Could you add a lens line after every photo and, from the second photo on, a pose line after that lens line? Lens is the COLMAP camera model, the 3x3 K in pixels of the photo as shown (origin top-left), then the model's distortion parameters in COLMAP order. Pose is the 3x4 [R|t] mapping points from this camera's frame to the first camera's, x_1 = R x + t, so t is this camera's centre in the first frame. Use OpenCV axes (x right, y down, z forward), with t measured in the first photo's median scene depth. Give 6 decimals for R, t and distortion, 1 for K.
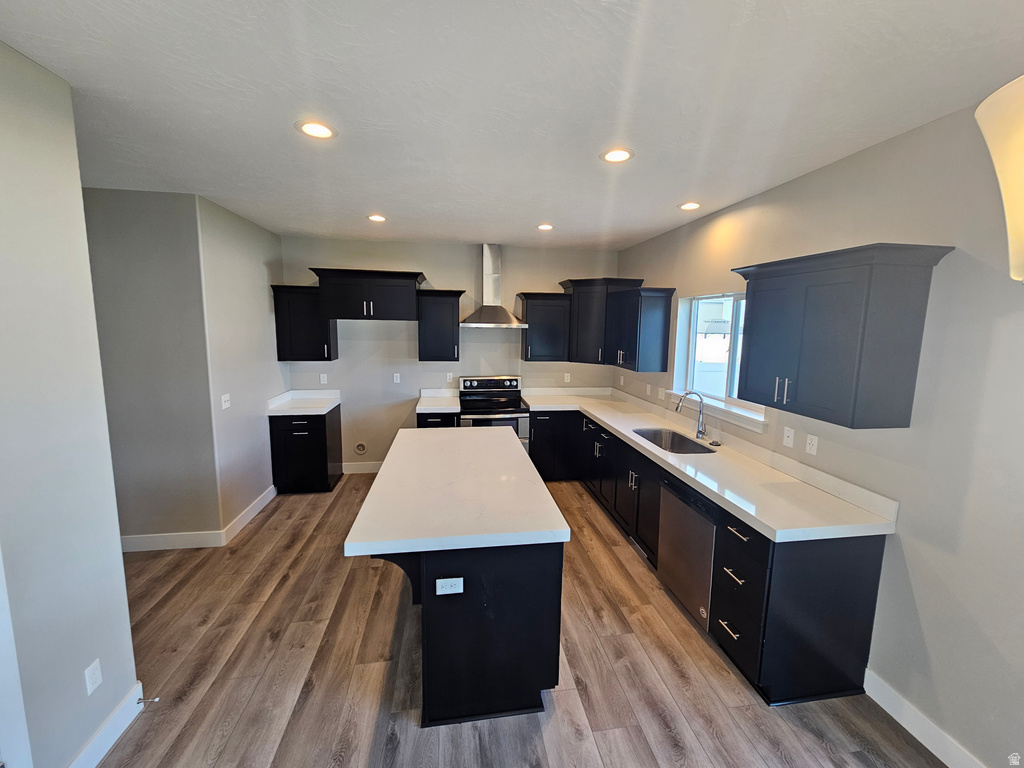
lens RADIAL K [[420.0, 0, 513.6], [0, 420.0, 377.6], [0, 0, 1]] dist [0.000091, 0.000086]
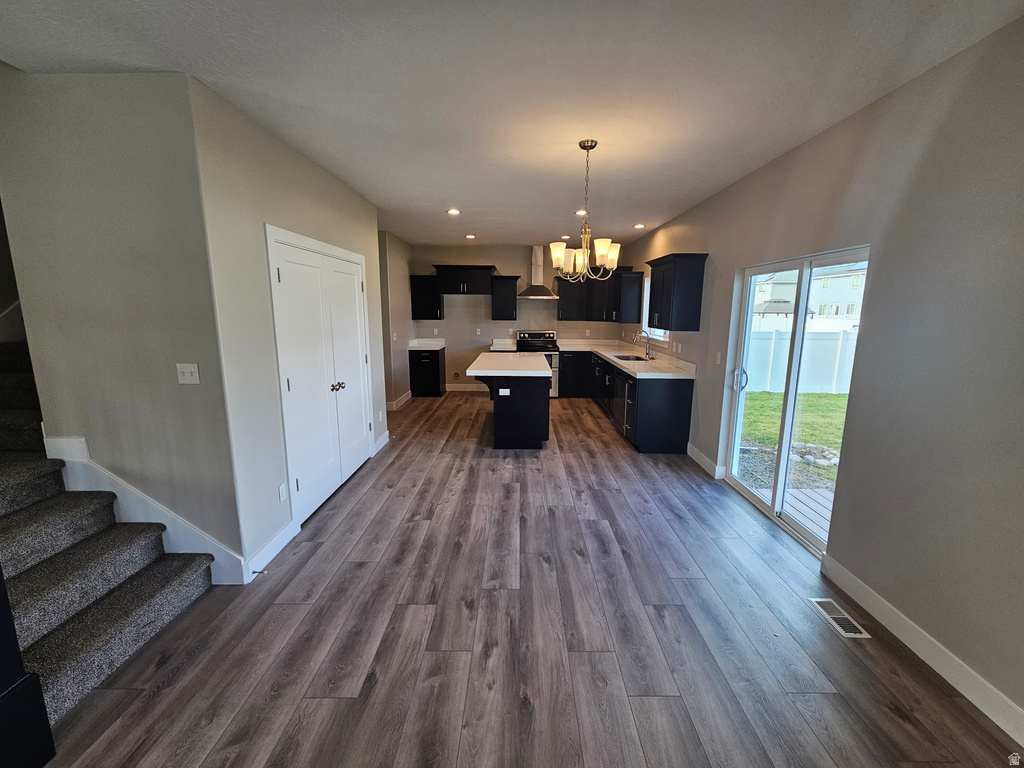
lens RADIAL K [[420.0, 0, 517.0], [0, 420.0, 385.1], [0, 0, 1]] dist [0.000091, 0.000086]
pose [[0.987706, 0.018872, -0.155182, 0.139723], [-0.010983, 0.998611, 0.051535, 0.138781], [0.155939, -0.049197, 0.986541, -0.662206]]
